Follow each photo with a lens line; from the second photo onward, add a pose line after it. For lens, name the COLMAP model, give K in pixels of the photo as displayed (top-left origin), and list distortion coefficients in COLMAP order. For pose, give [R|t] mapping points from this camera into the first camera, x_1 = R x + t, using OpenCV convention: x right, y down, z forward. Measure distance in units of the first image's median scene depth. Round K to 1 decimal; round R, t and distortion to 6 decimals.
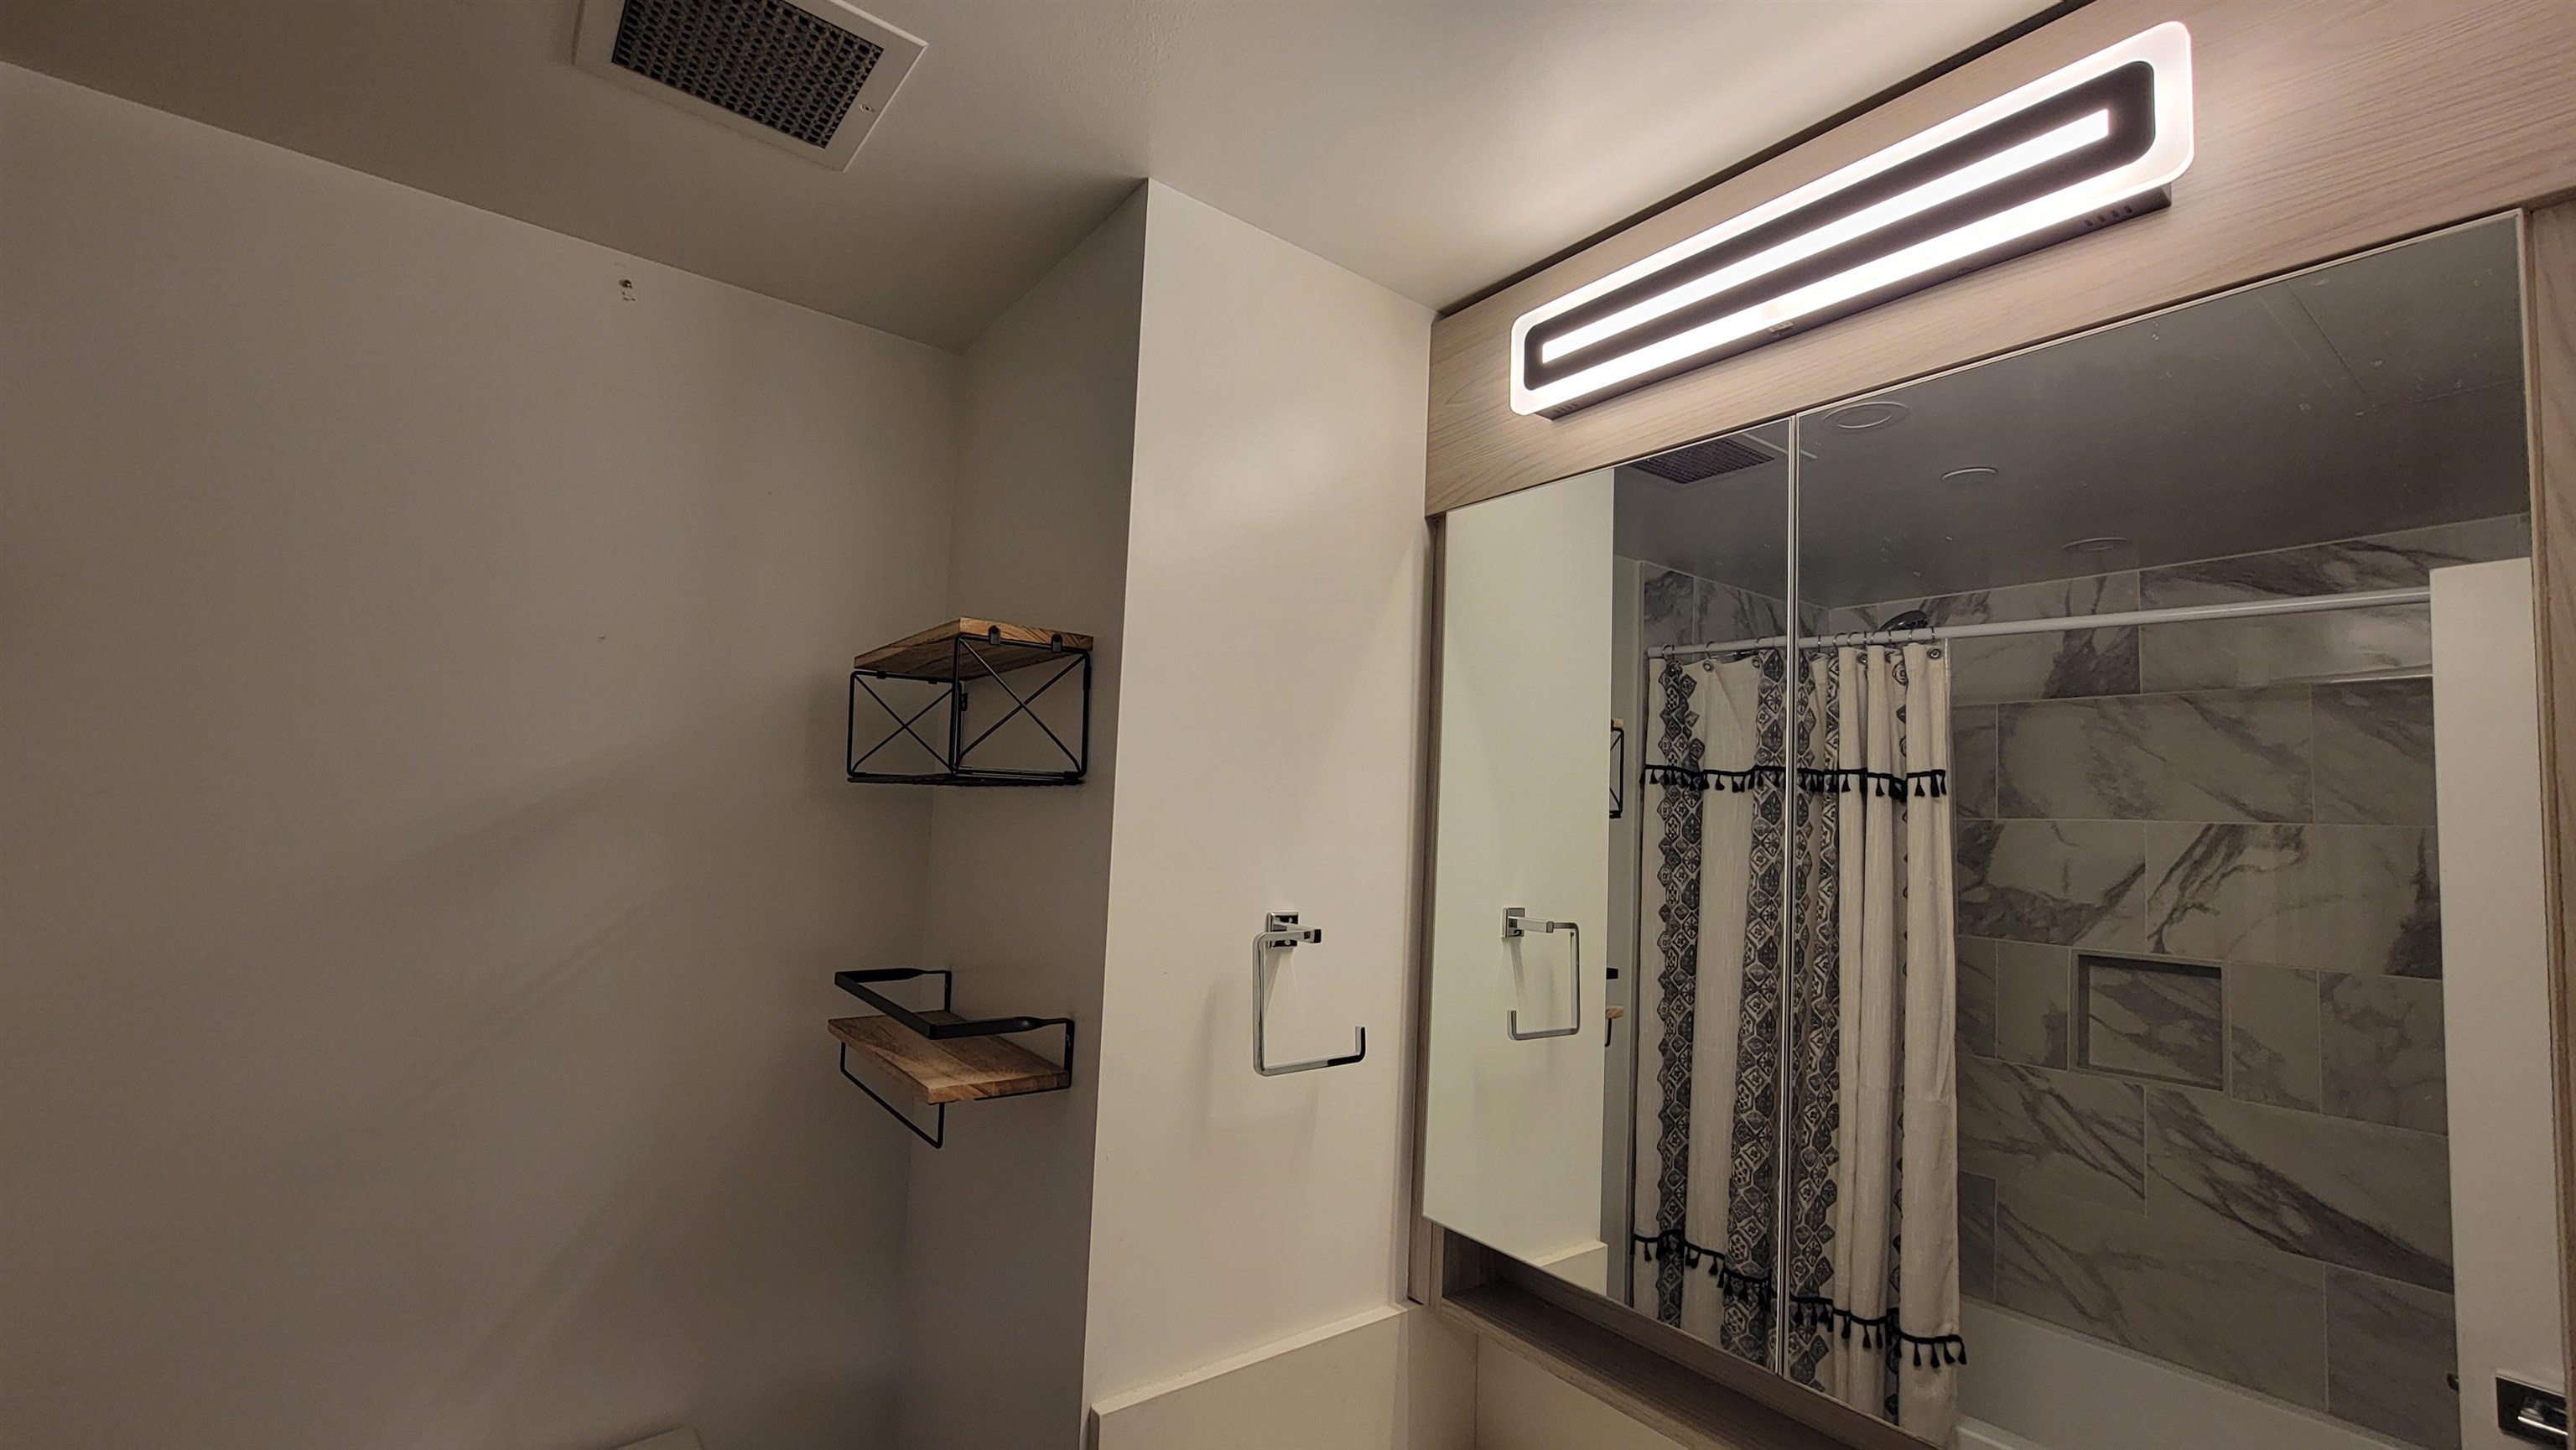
lens RADIAL K [[1046.8, 0, 1280.3], [0, 1046.8, 748.7], [0, 0, 1]] dist [-0.000131, 0.000025]
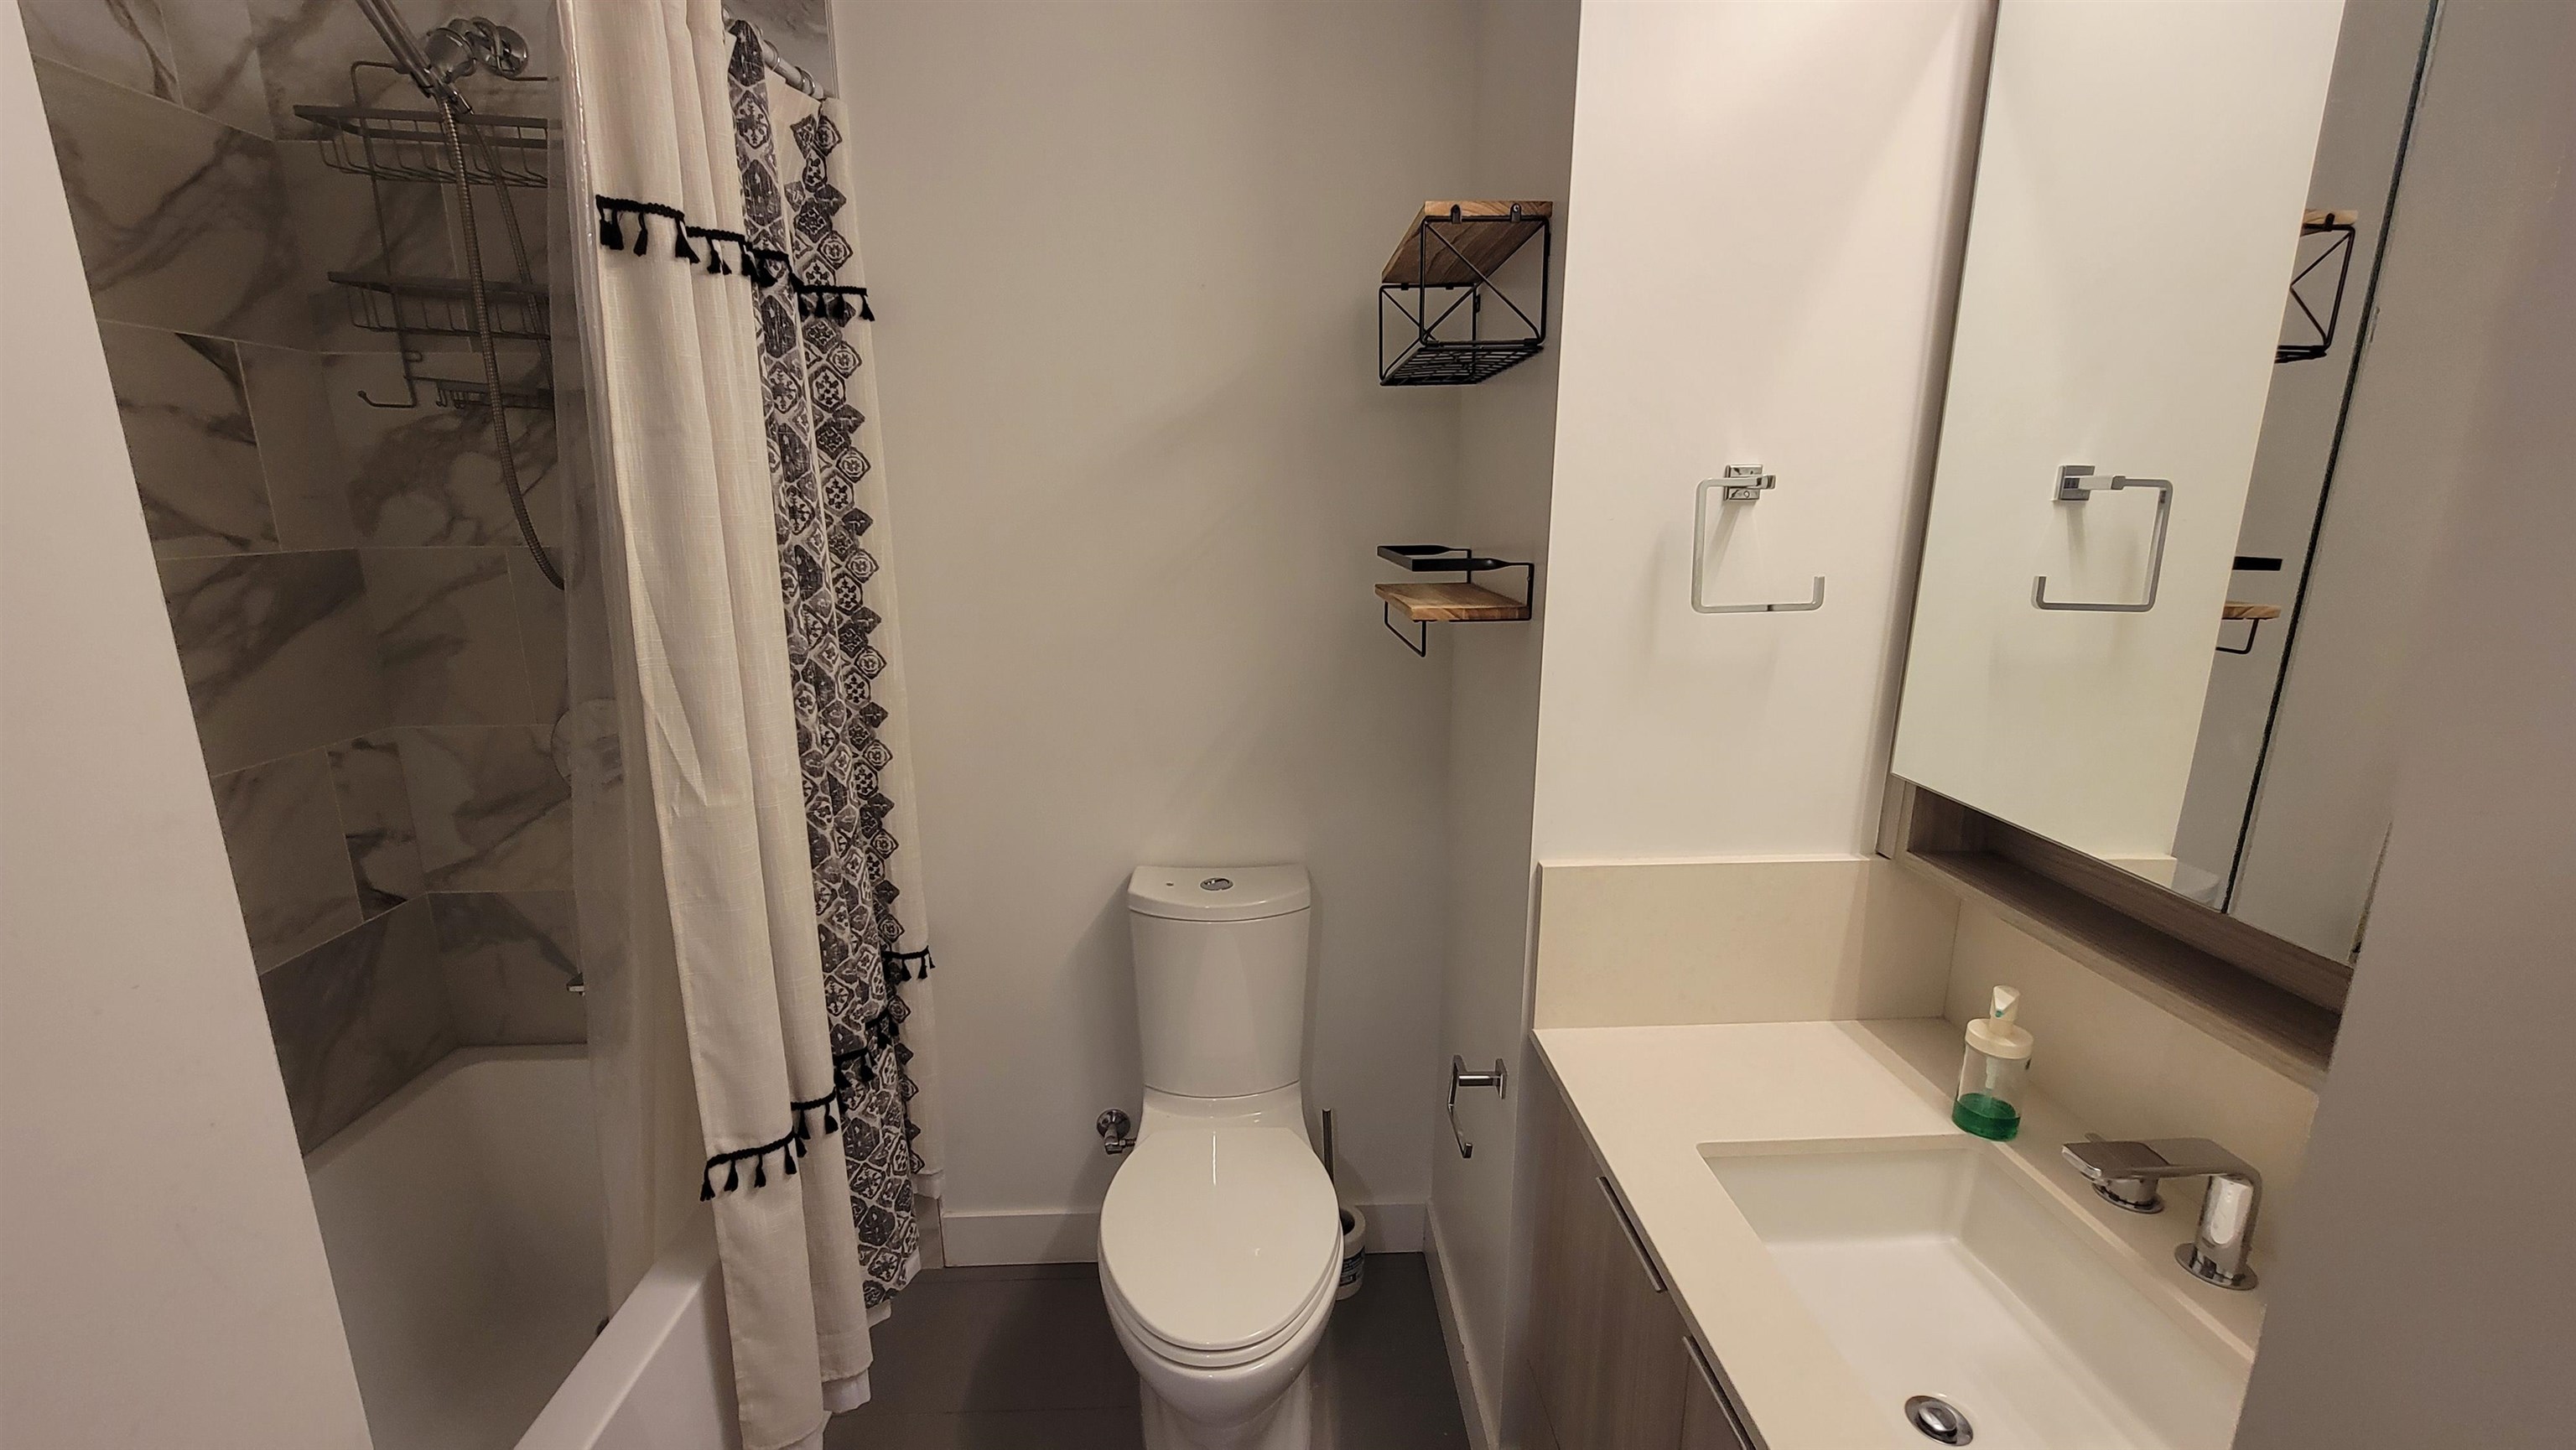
lens RADIAL K [[1045.4, 0, 1278.3], [0, 1045.4, 748.3], [0, 0, 1]] dist [-0.002623, 0.000385]
pose [[0.820944, 0.091008, -0.563710, 0.229963], [0.078902, 0.959667, 0.269840, 0.112569], [0.565531, -0.266001, 0.780652, -0.115453]]
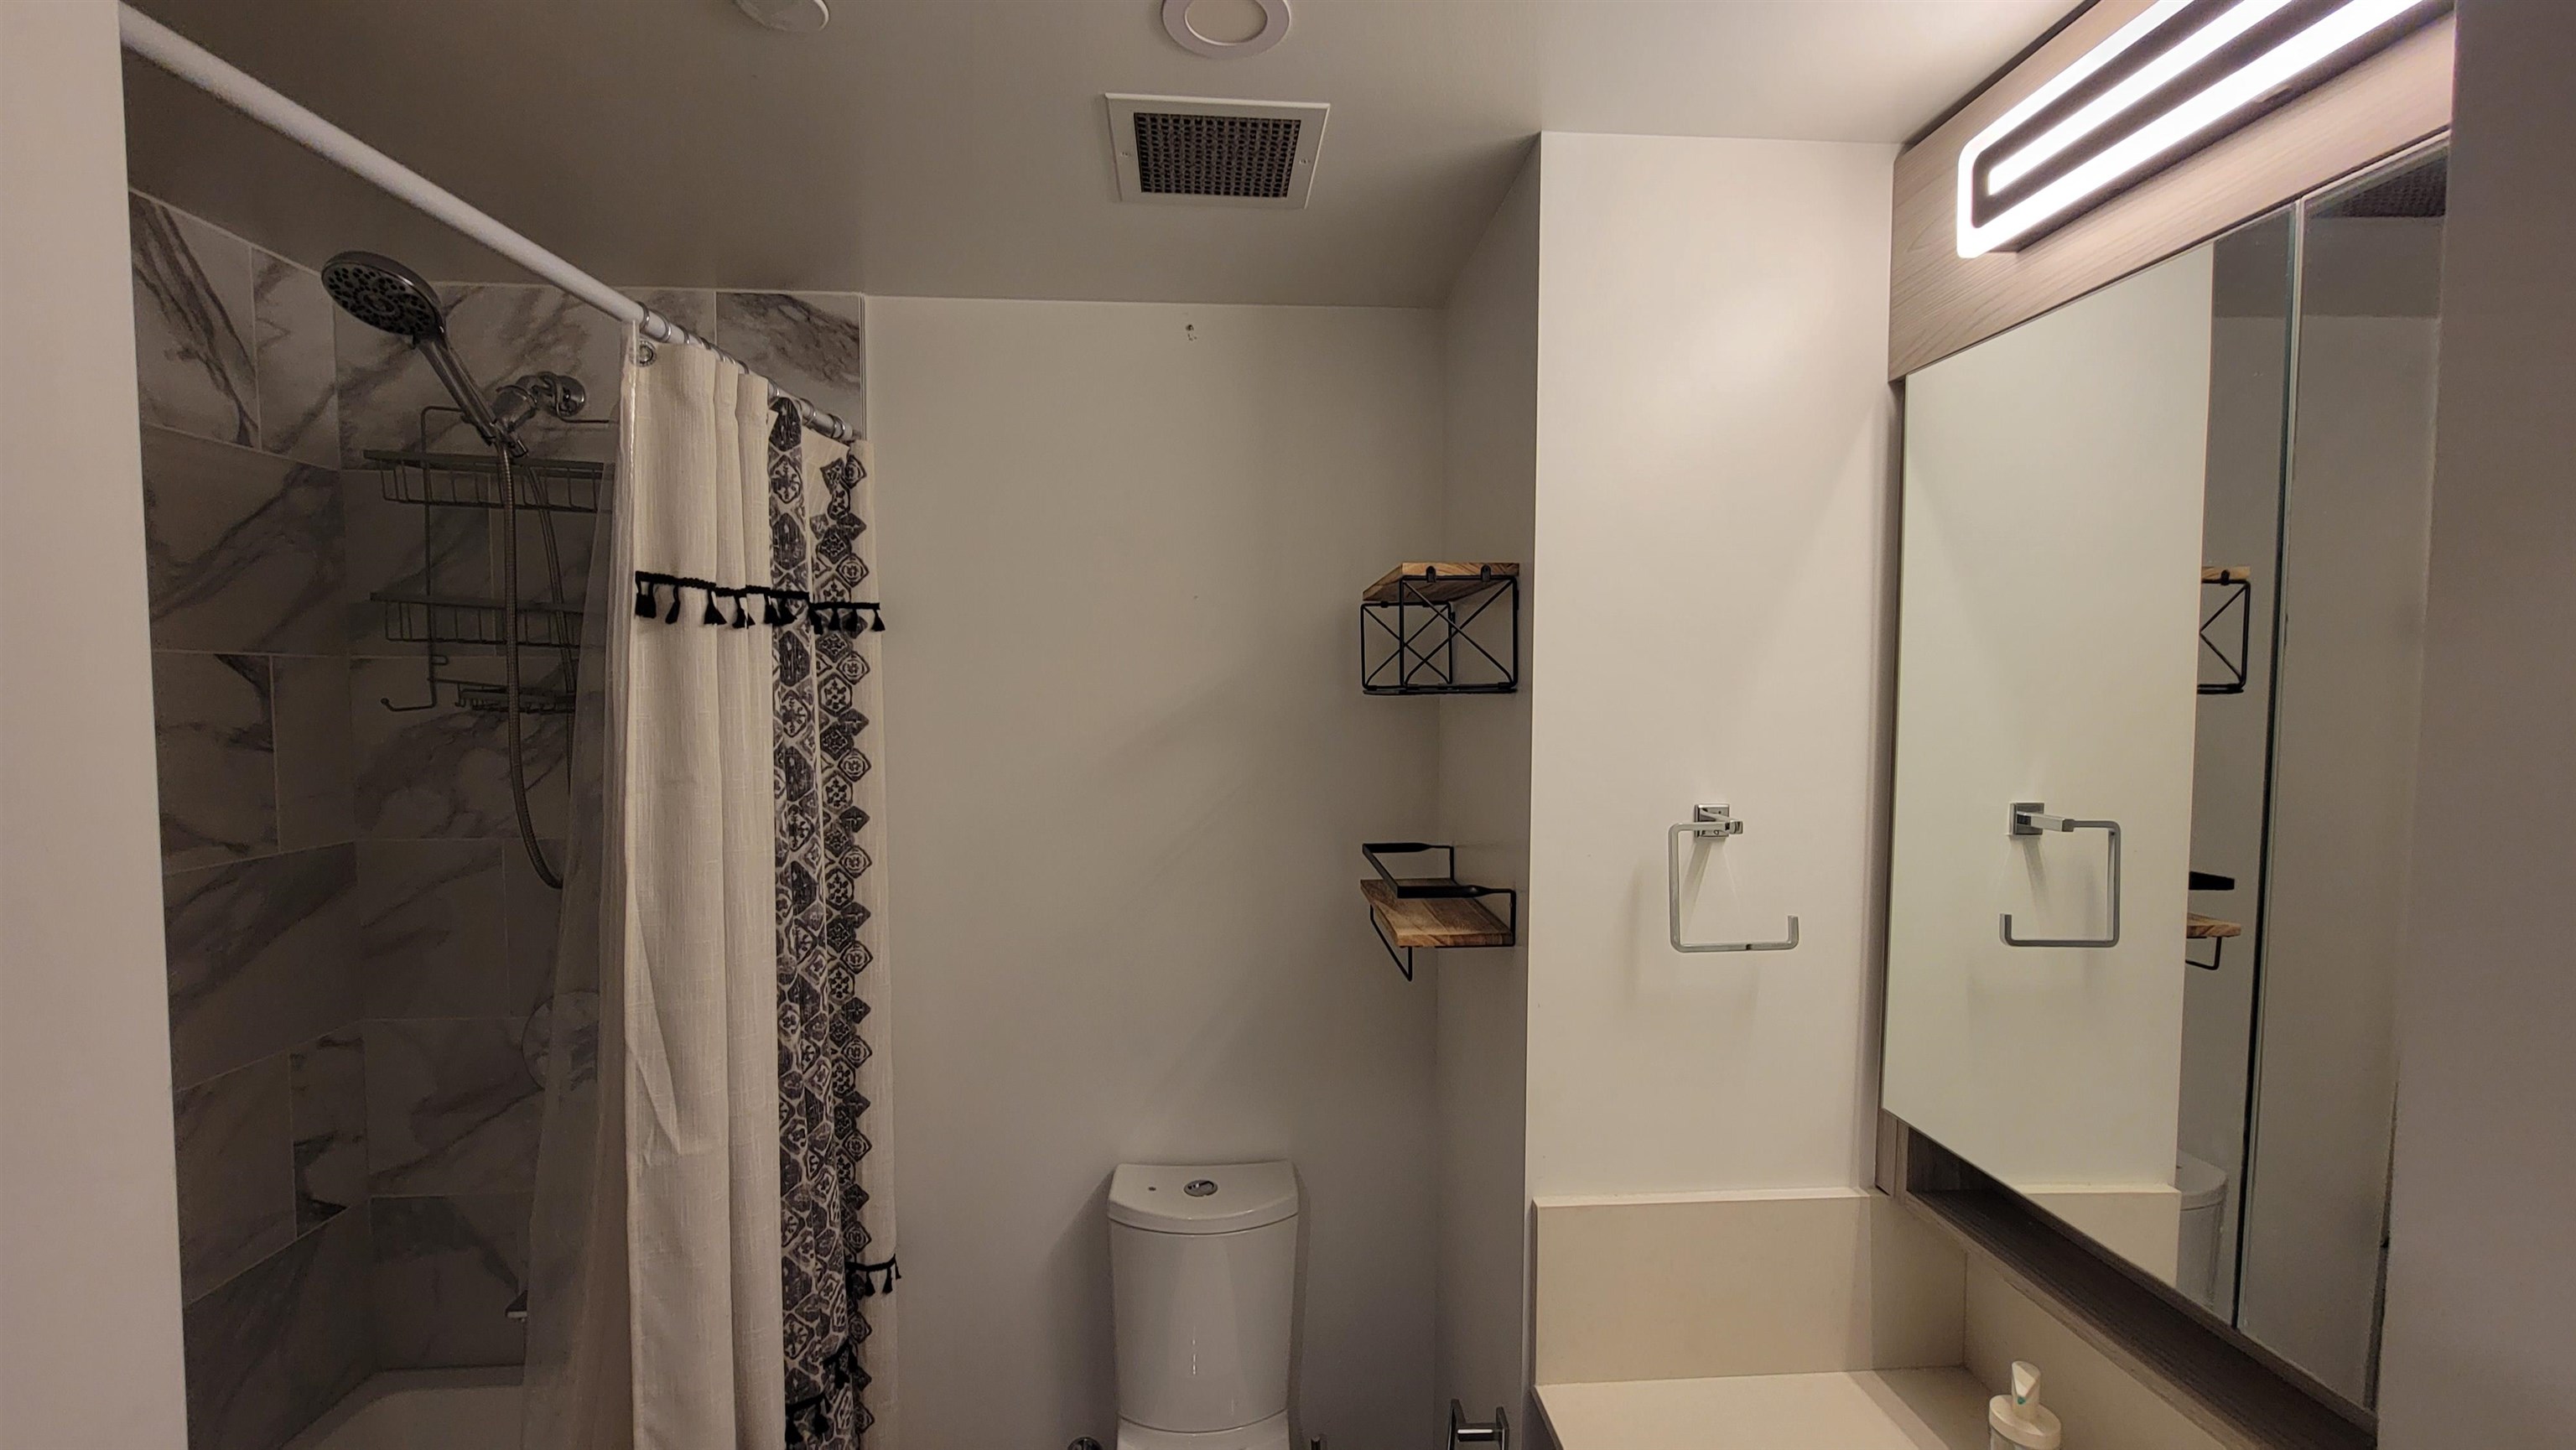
lens RADIAL K [[1048.6, 0, 1279.3], [0, 1048.6, 748.2], [0, 0, 1]] dist [-0.004067, 0.000217]
pose [[0.829013, -0.011410, -0.559113, 0.235804], [0.074198, 0.993197, 0.089747, -0.028031], [0.554285, -0.115887, 0.824220, -0.109404]]
